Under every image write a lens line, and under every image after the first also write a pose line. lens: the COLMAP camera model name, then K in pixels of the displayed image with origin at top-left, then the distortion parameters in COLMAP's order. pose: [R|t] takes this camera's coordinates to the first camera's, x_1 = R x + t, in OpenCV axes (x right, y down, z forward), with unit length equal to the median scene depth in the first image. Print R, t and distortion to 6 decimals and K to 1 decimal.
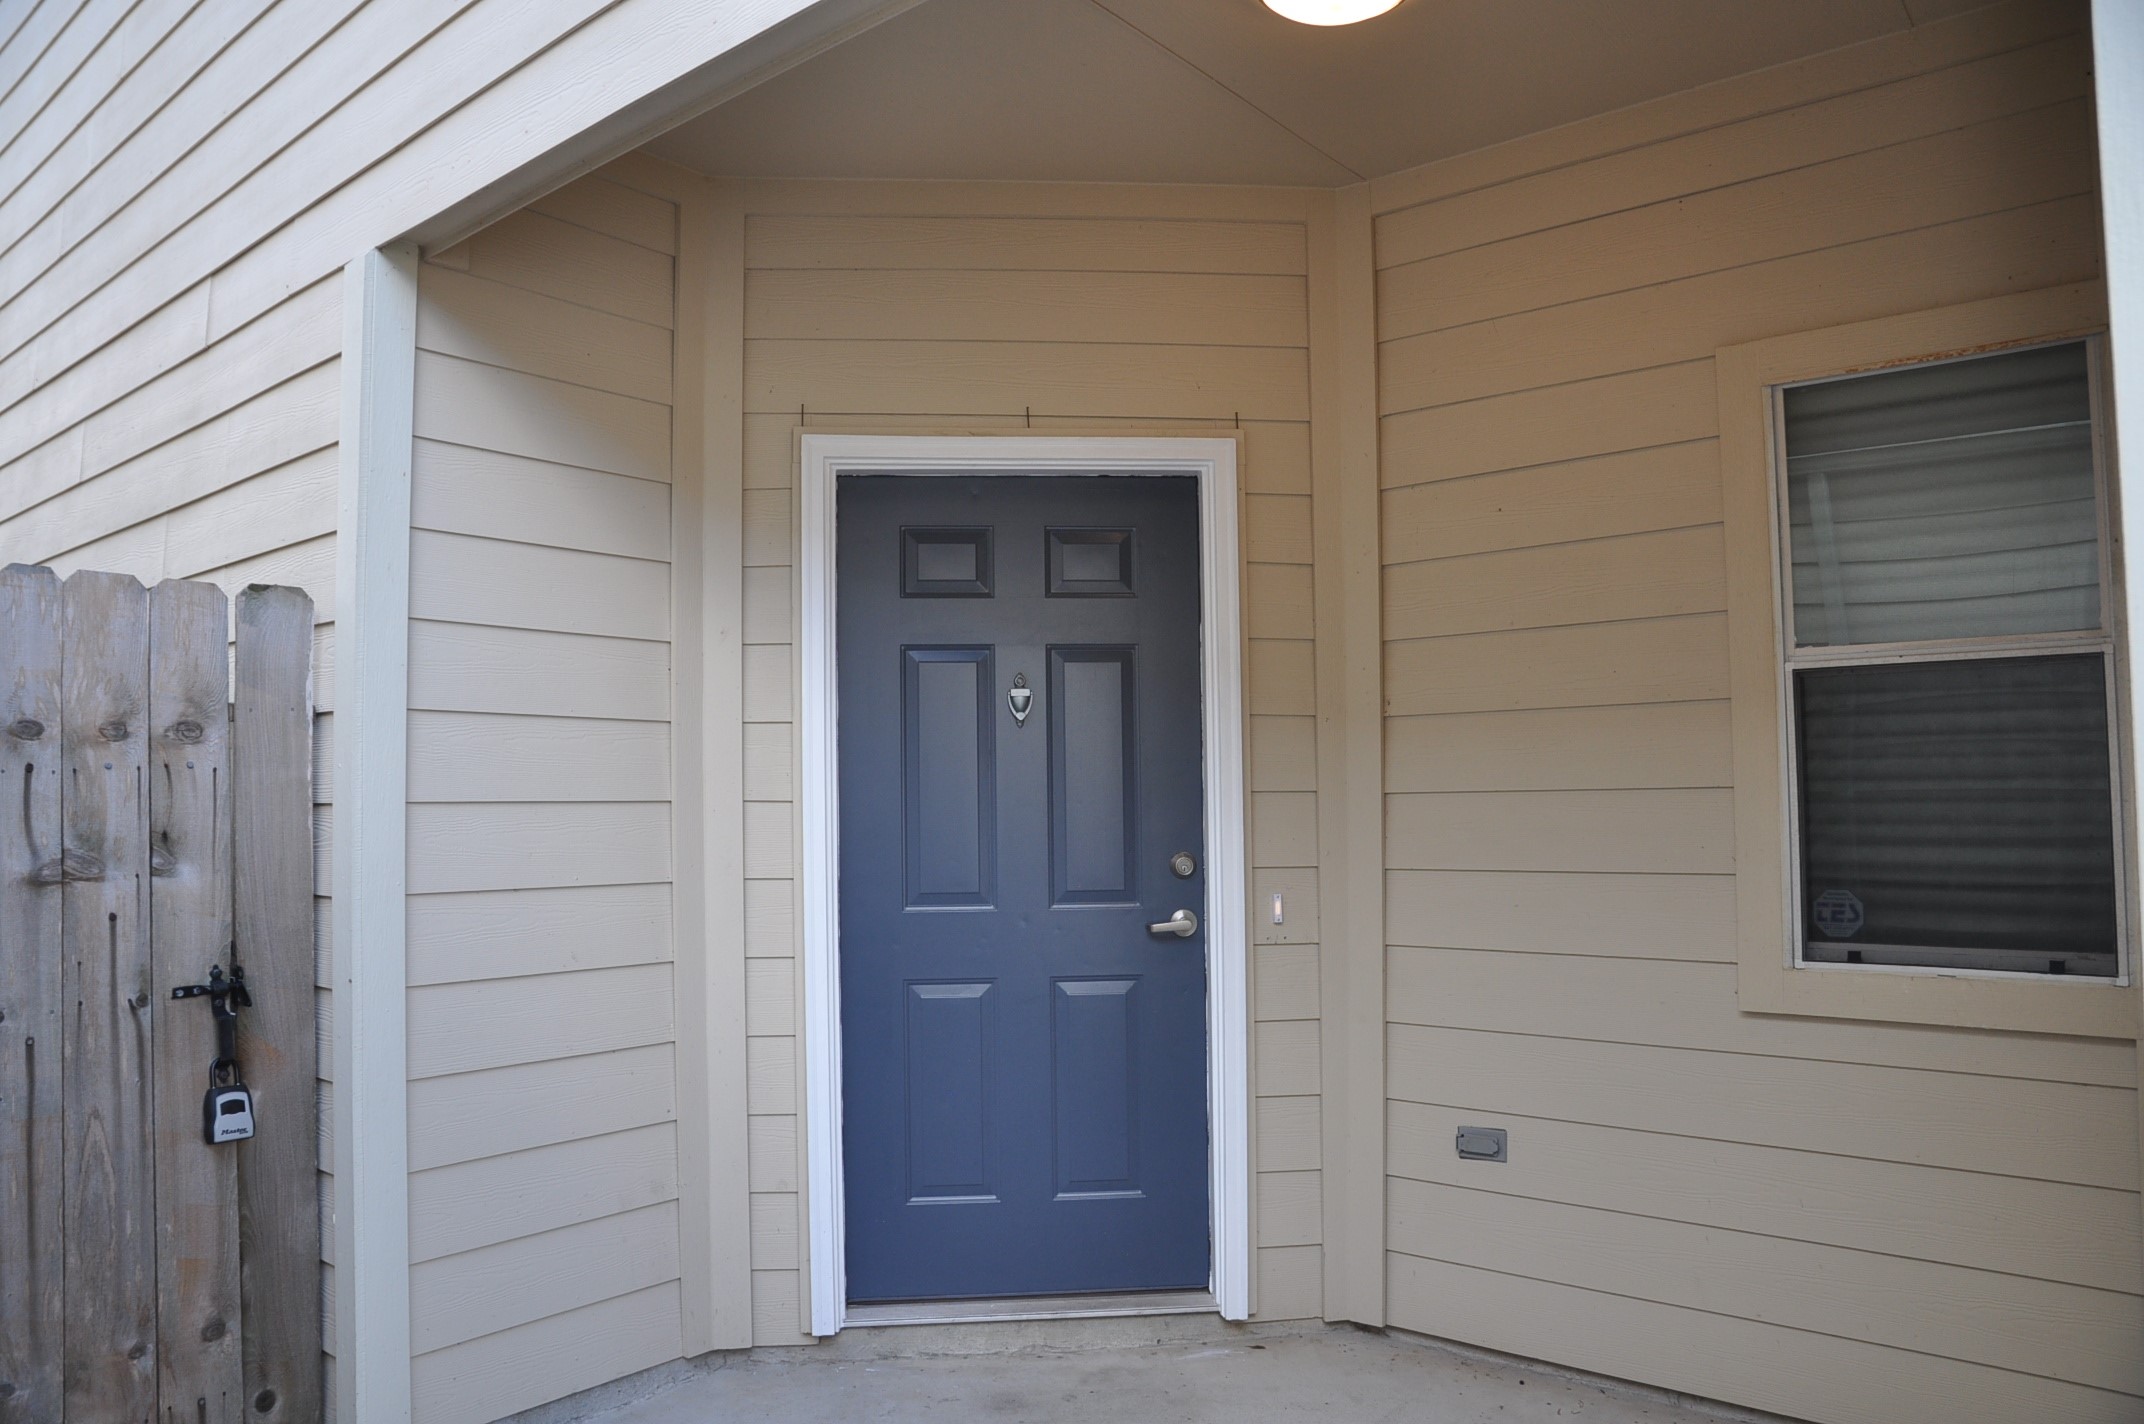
lens RADIAL K [[1488.2, 0, 1082.0], [0, 1488.2, 725.2], [0, 0, 1]] dist [-0.042358, 0.008058]
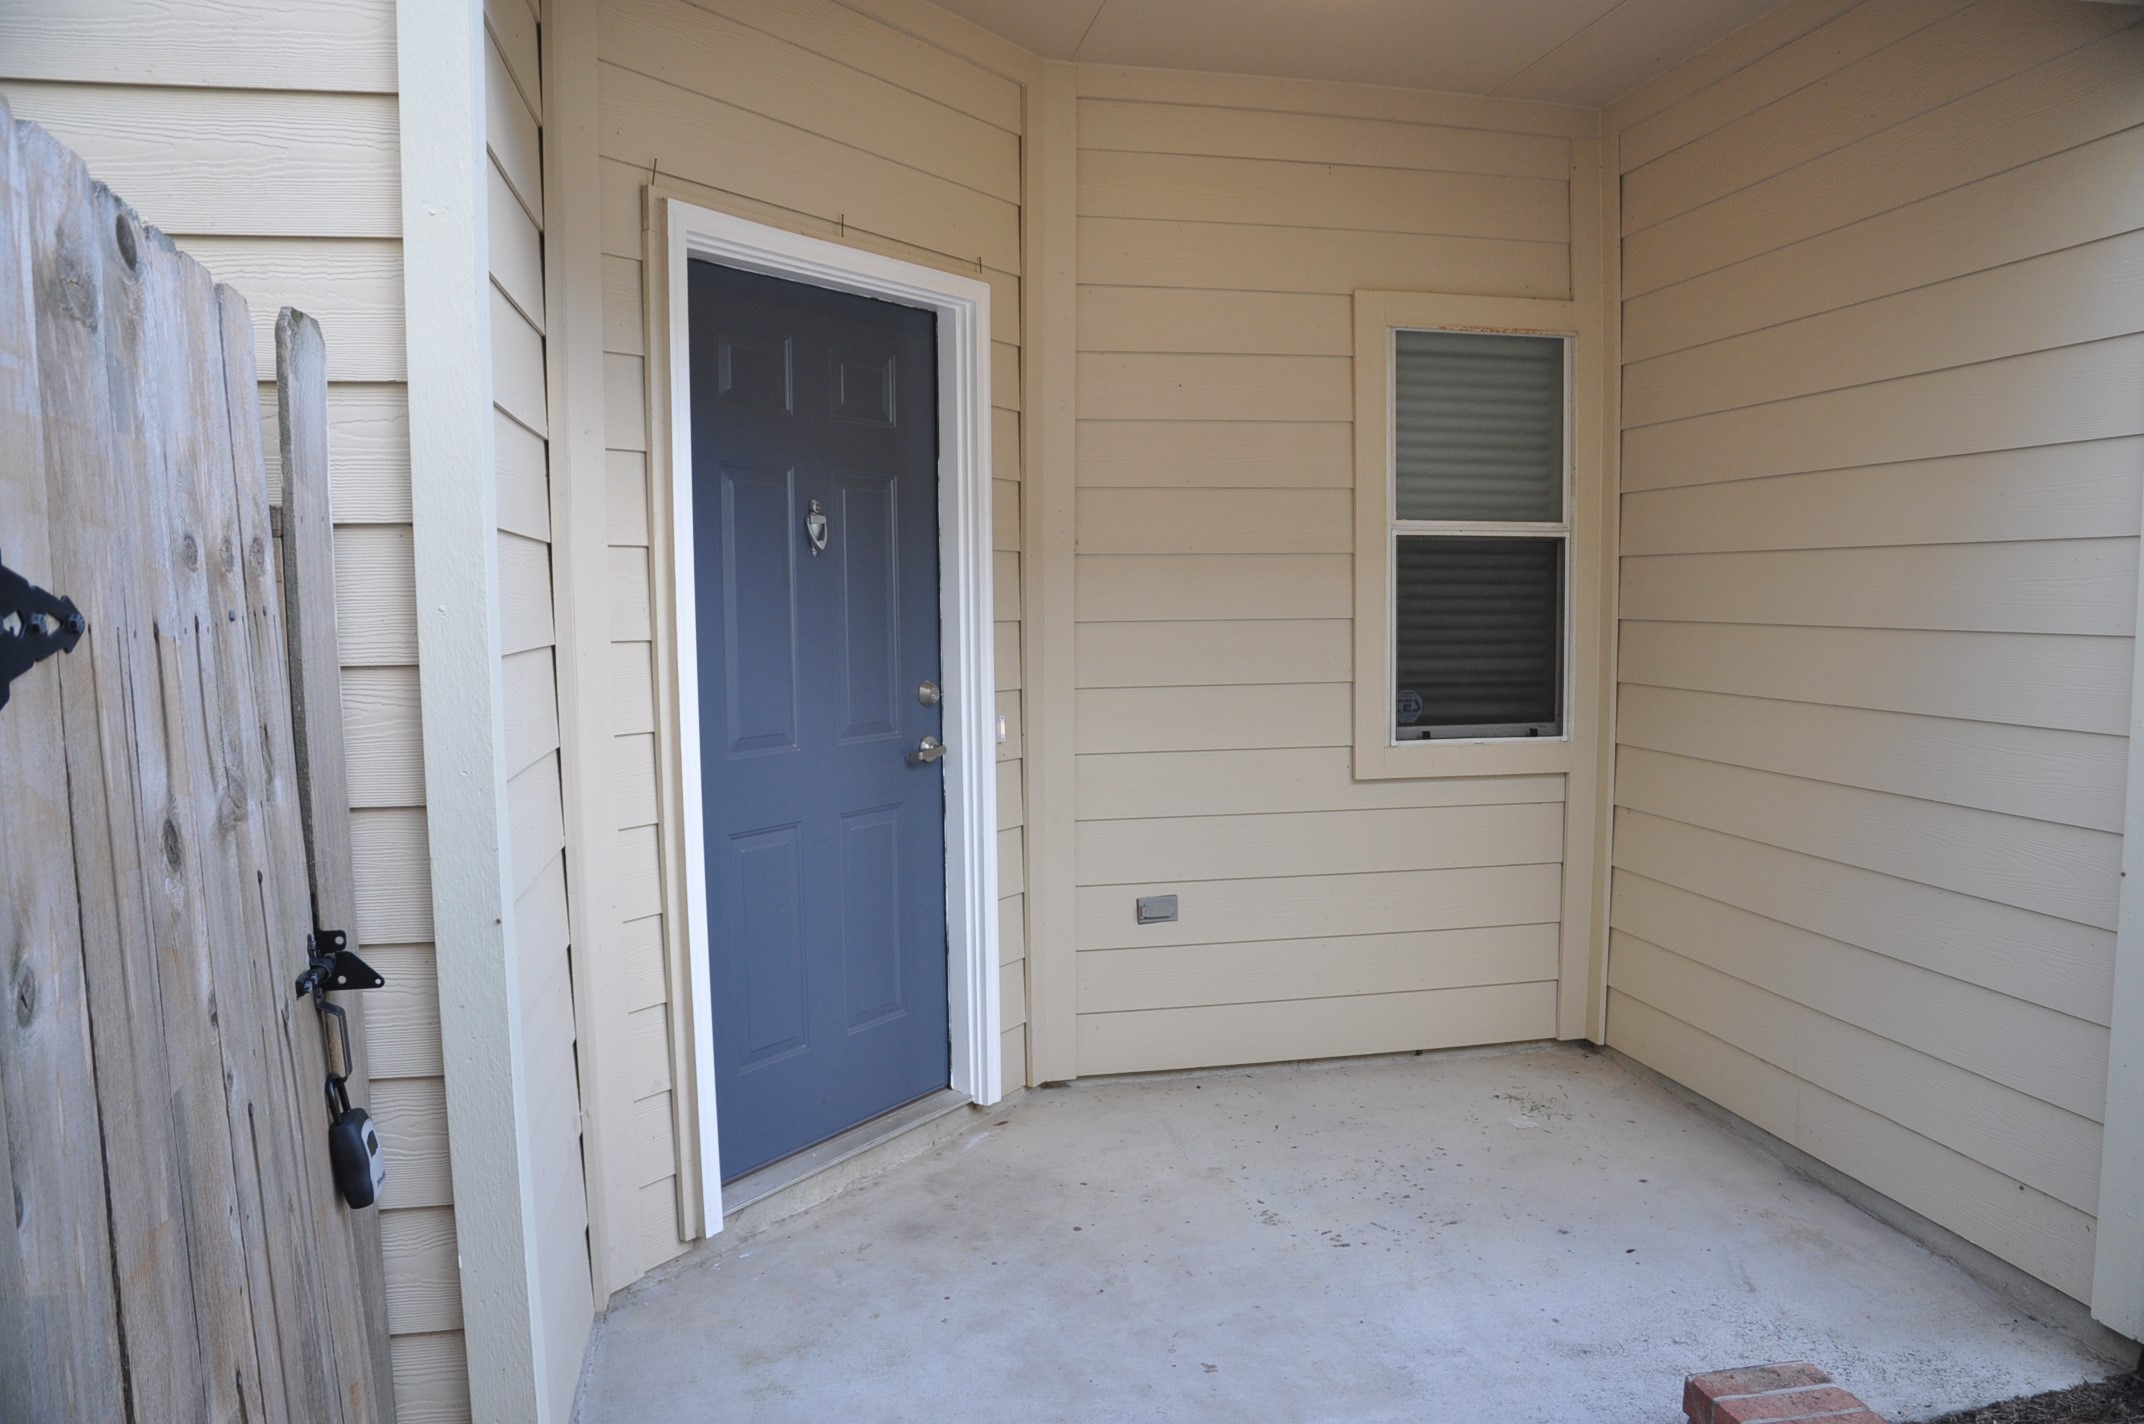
lens RADIAL K [[1488.2, 0, 1074.6], [0, 1488.2, 699.1], [0, 0, 1]] dist [-0.042358, 0.008058]
pose [[0.636111, -0.050083, 0.769971, -0.806510], [-0.036970, 0.994767, 0.095248, -0.006057], [-0.770712, -0.089054, 0.630930, 0.328500]]
